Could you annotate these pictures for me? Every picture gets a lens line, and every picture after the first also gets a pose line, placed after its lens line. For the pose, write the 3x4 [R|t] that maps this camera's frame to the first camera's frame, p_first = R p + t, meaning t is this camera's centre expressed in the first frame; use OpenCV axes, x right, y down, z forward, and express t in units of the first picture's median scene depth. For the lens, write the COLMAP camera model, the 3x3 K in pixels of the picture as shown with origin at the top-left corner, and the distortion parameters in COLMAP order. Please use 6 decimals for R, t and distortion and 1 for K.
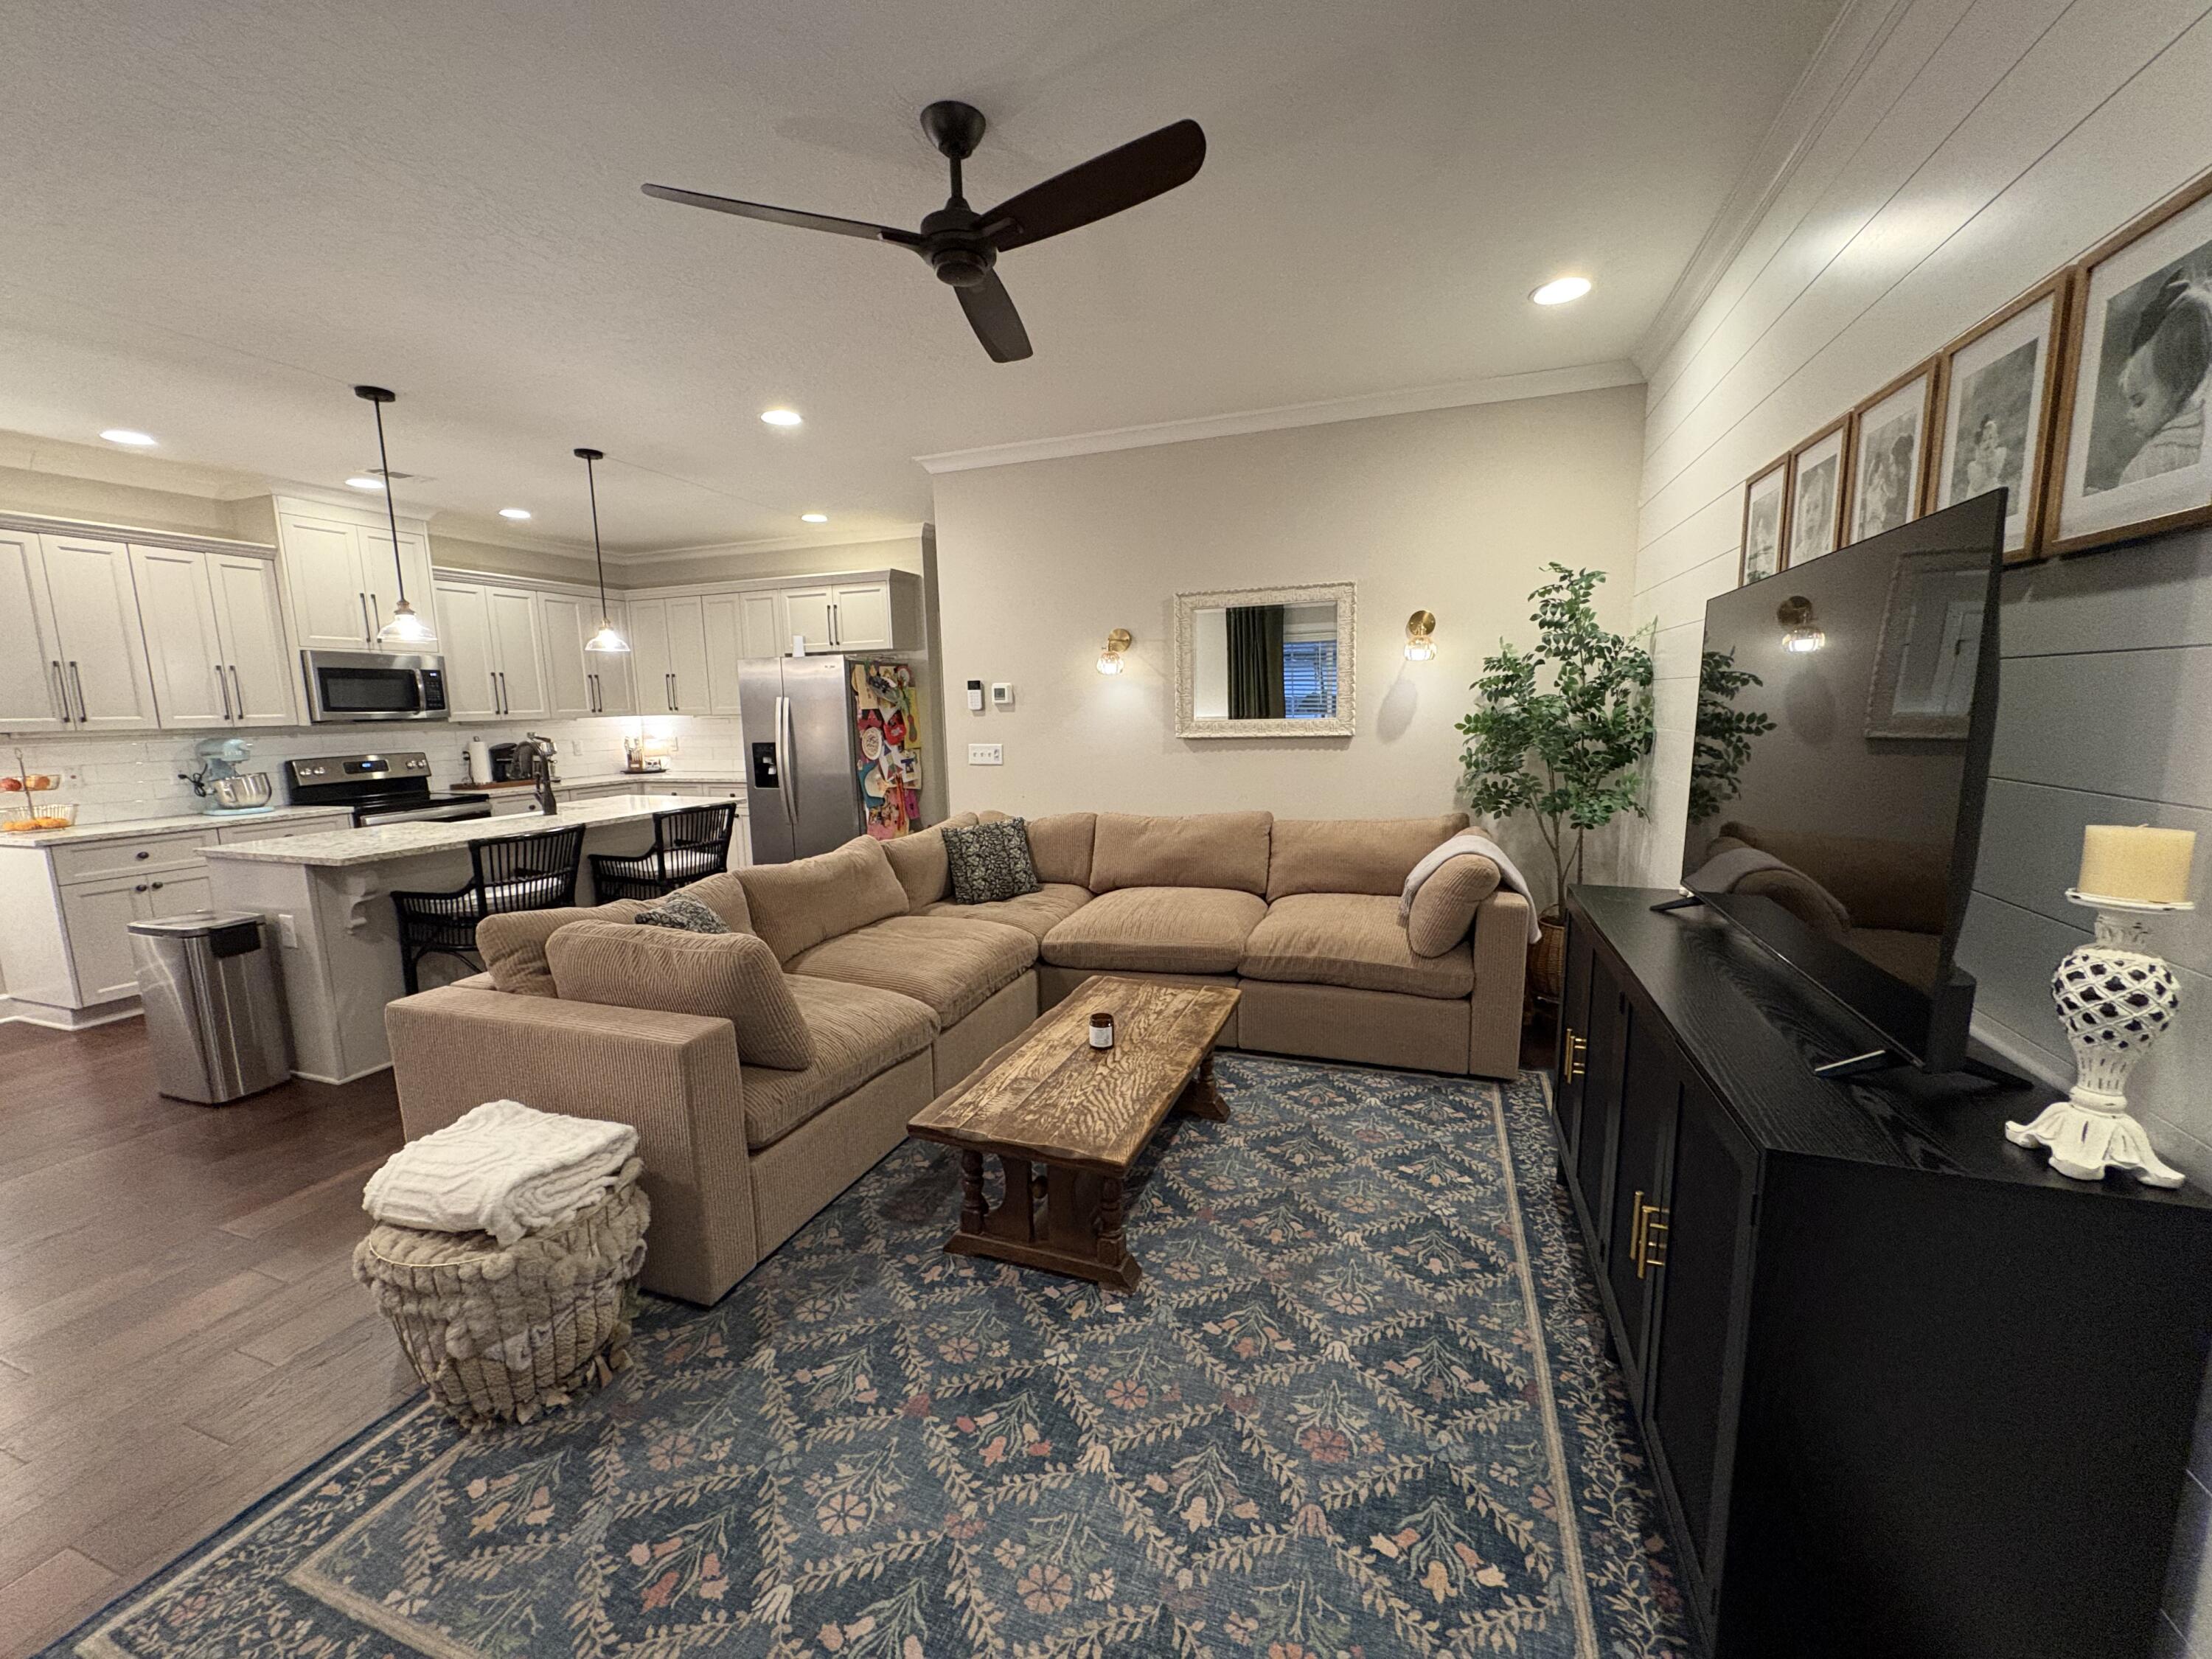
lens RADIAL K [[879.3, 0, 1106.0], [0, 879.3, 829.5], [0, 0, 1]] dist [-0.003412, 0.002351]
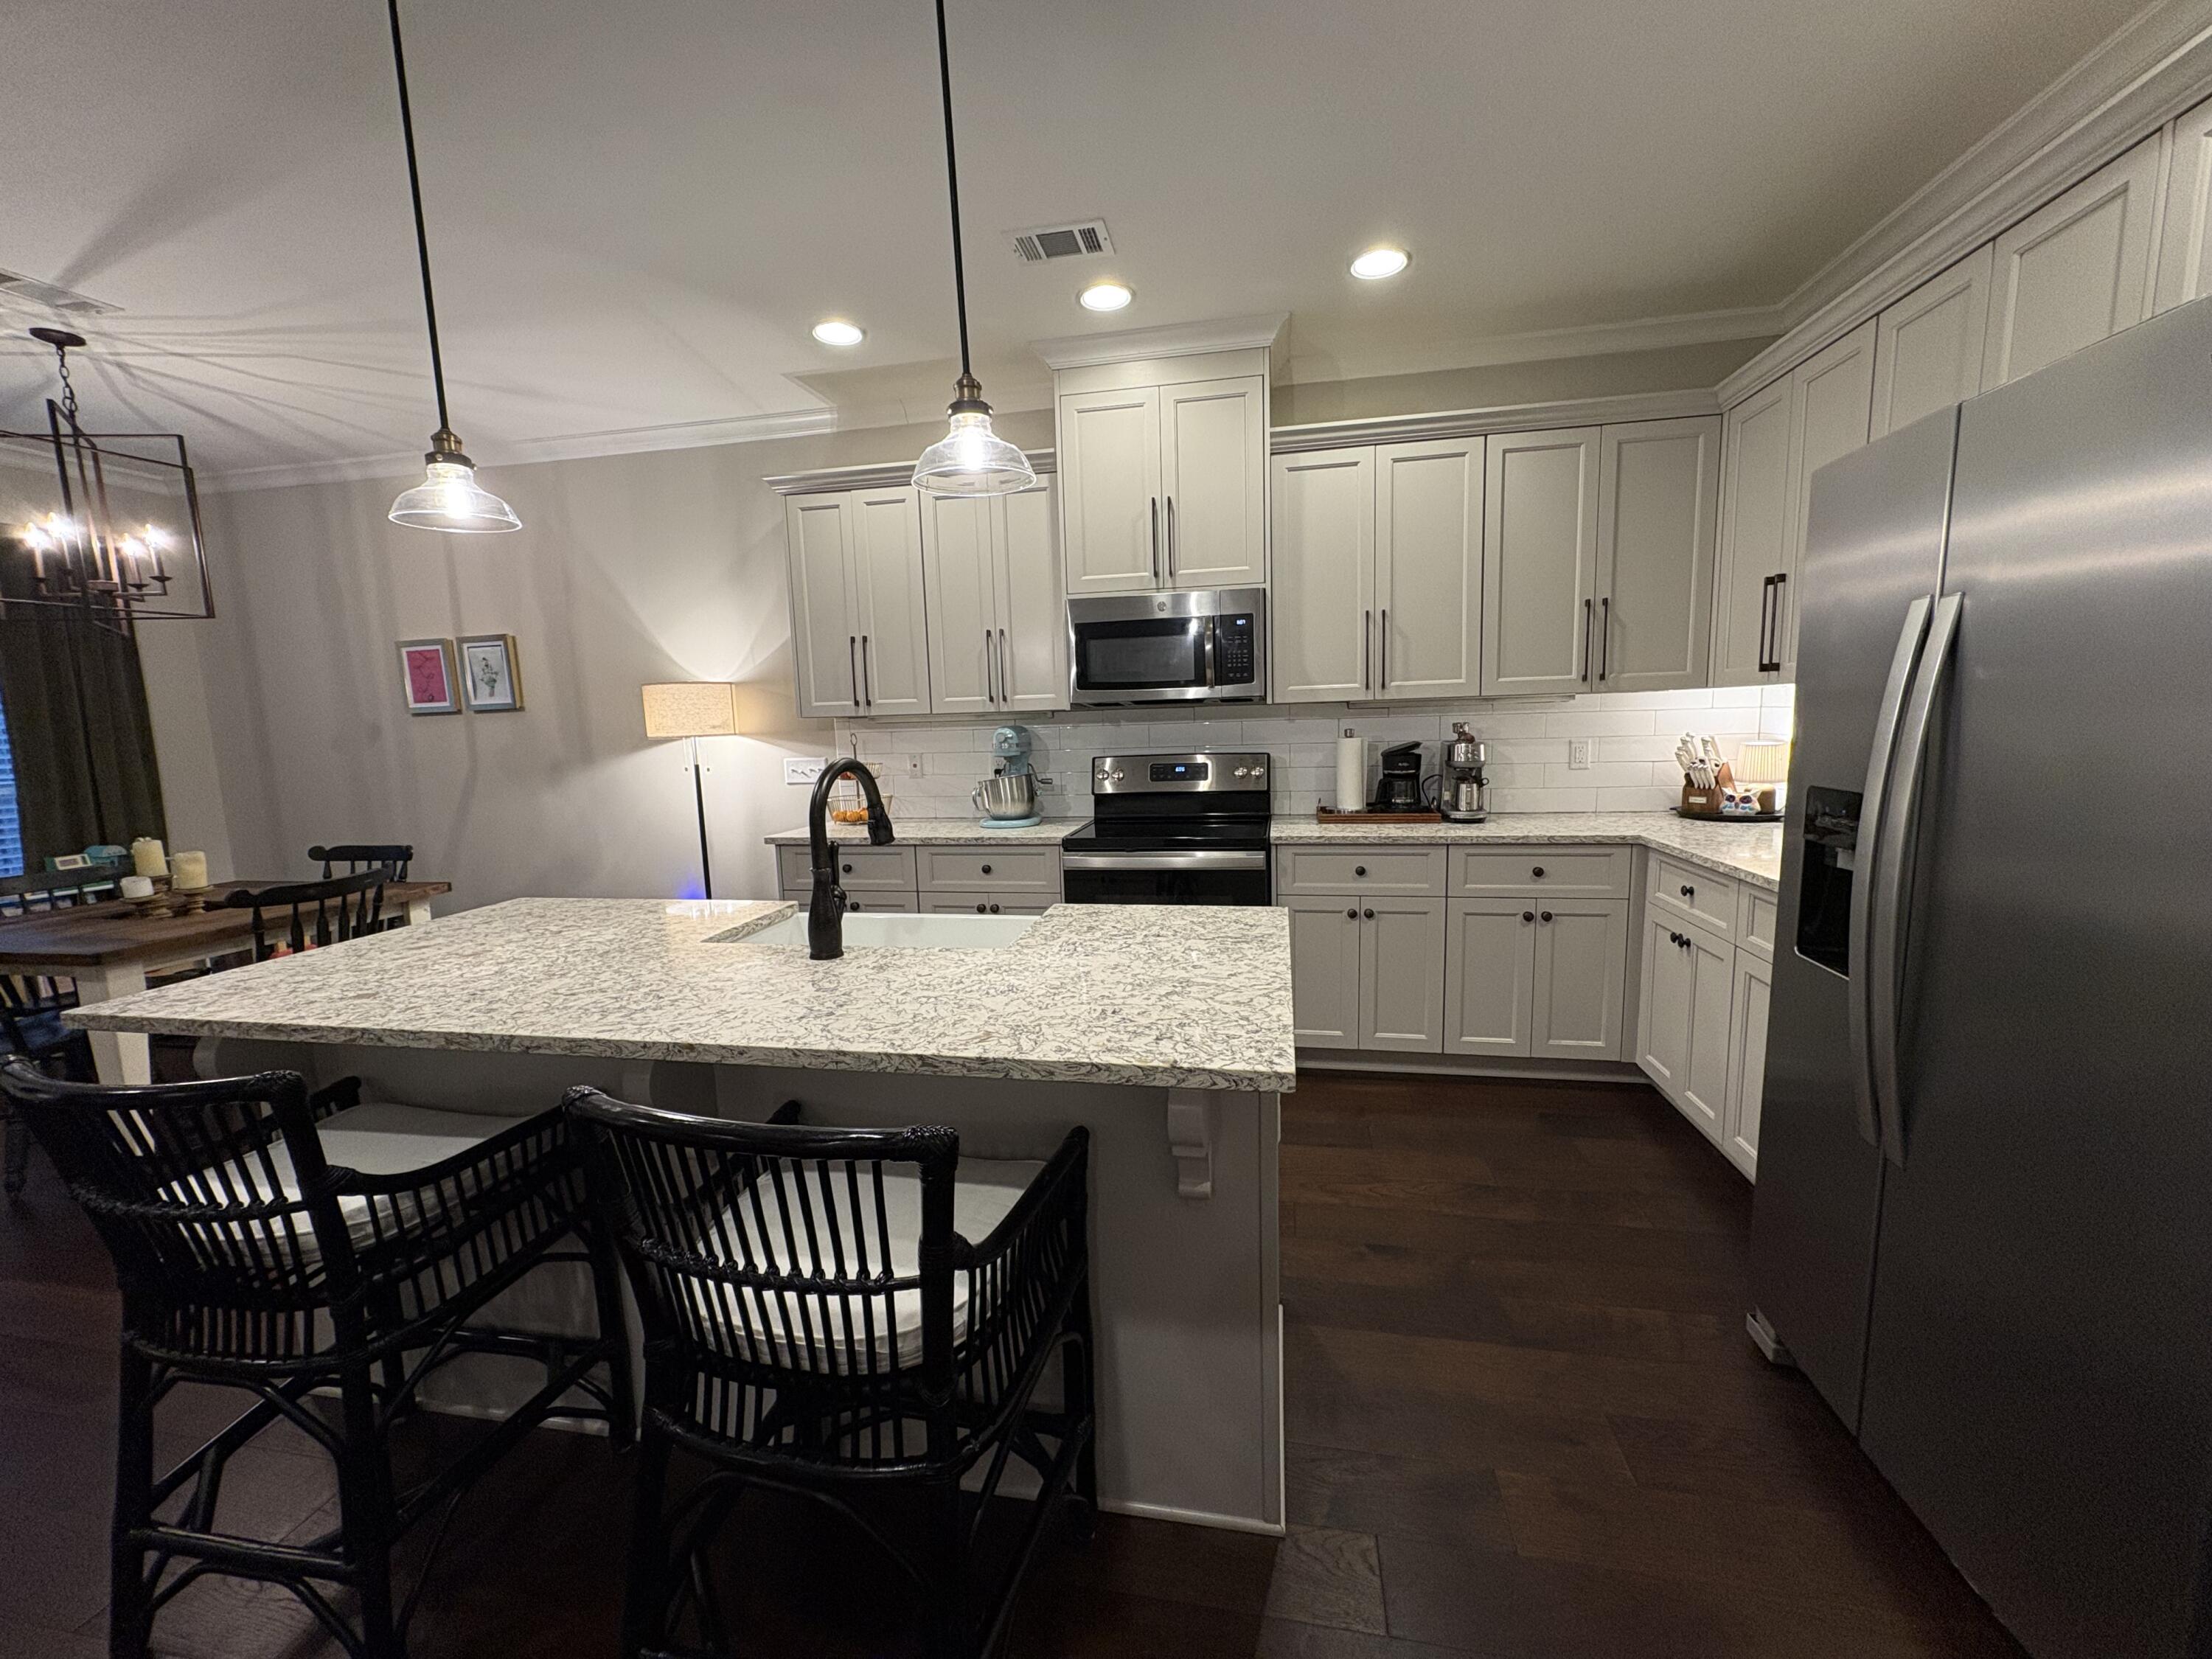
lens RADIAL K [[879.3, 0, 1106.0], [0, 879.3, 829.5], [0, 0, 1]] dist [-0.003412, 0.002351]
pose [[0.157092, 0.145401, -0.976822, -0.208468], [-0.115109, 0.985056, 0.128115, -0.114625], [0.980853, 0.092316, 0.171481, 0.895280]]
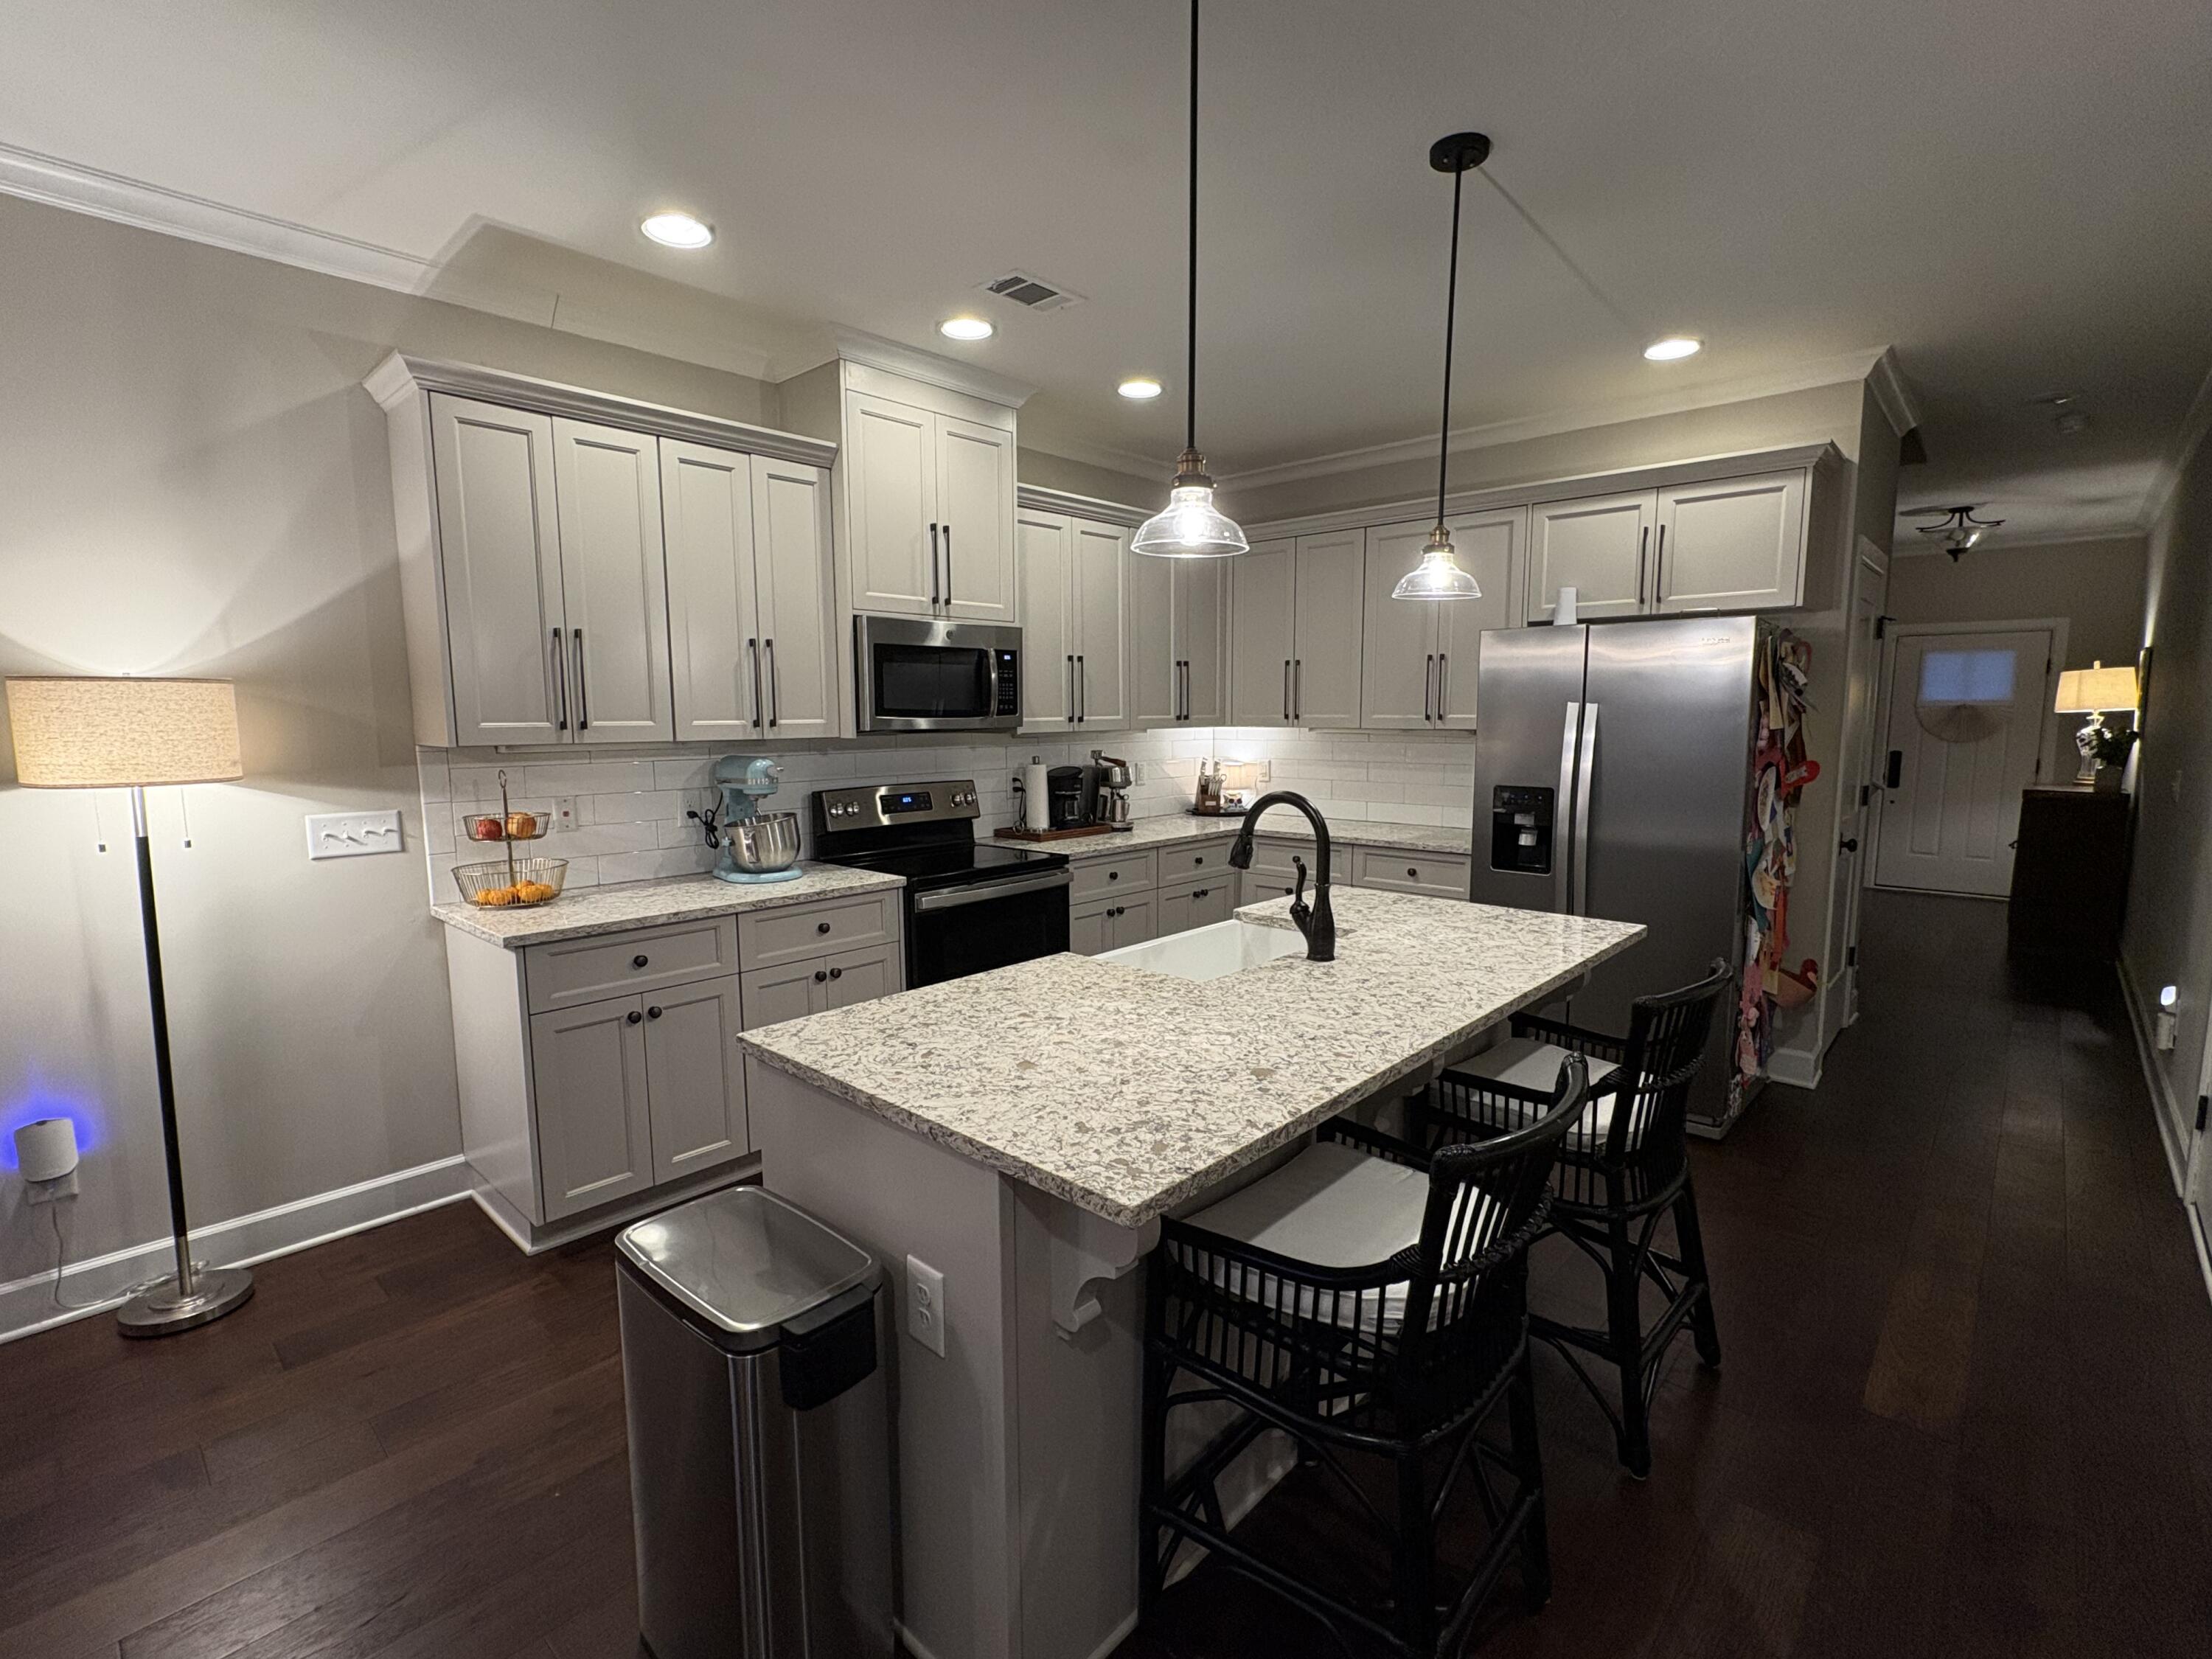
lens RADIAL K [[1018.2, 0, 1106.0], [0, 1018.2, 829.5], [0, 0, 1]] dist [0.001400, 0.000035]
pose [[0.923772, 0.062271, -0.377846, -0.460804], [-0.070370, 0.997492, -0.007652, -0.060258], [0.376422, 0.033658, 0.925837, 0.400986]]
